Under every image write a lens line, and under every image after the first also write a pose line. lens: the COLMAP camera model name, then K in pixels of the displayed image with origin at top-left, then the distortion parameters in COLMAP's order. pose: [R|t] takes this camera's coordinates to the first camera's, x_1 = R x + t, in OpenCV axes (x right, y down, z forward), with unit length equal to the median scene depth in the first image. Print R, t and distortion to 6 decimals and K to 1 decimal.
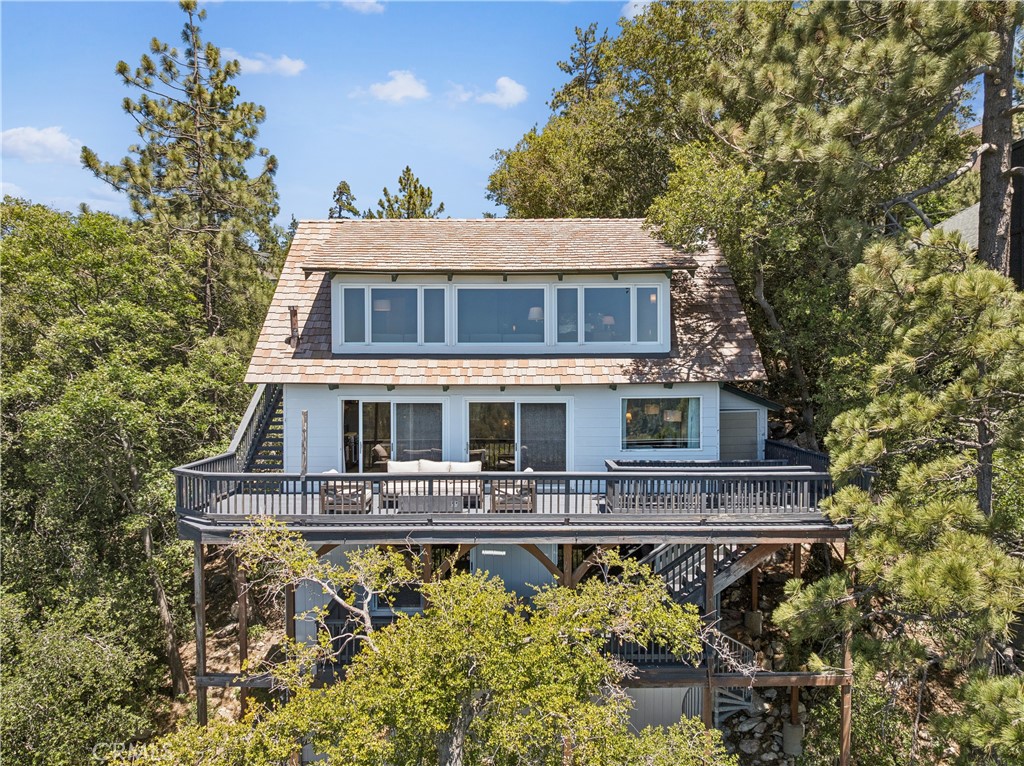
lens RADIAL K [[724.1, 0, 512.0], [0, 724.1, 383.0], [0, 0, 1]] dist [-0.050828, -0.000626]
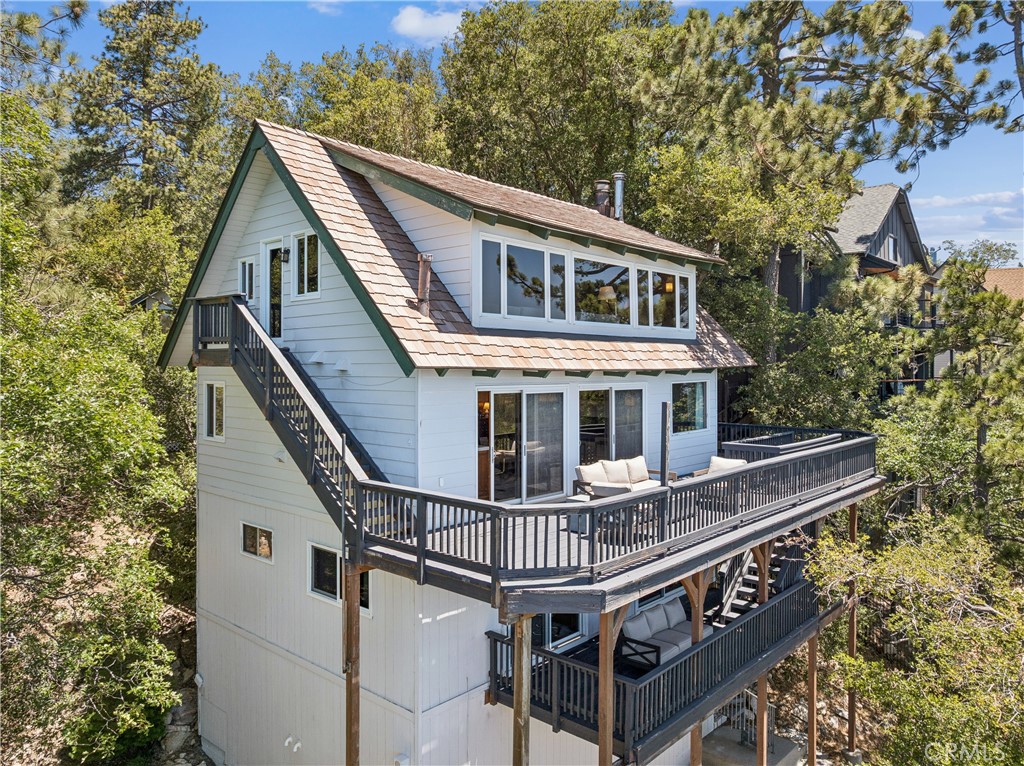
lens RADIAL K [[724.1, 0, 512.0], [0, 724.1, 383.0], [0, 0, 1]] dist [-0.050828, -0.000626]
pose [[0.658614, -0.016938, 0.752290, -0.761588], [0.005729, 0.999831, 0.017496, 0.002069], [-0.752459, -0.007213, 0.658600, 0.497093]]
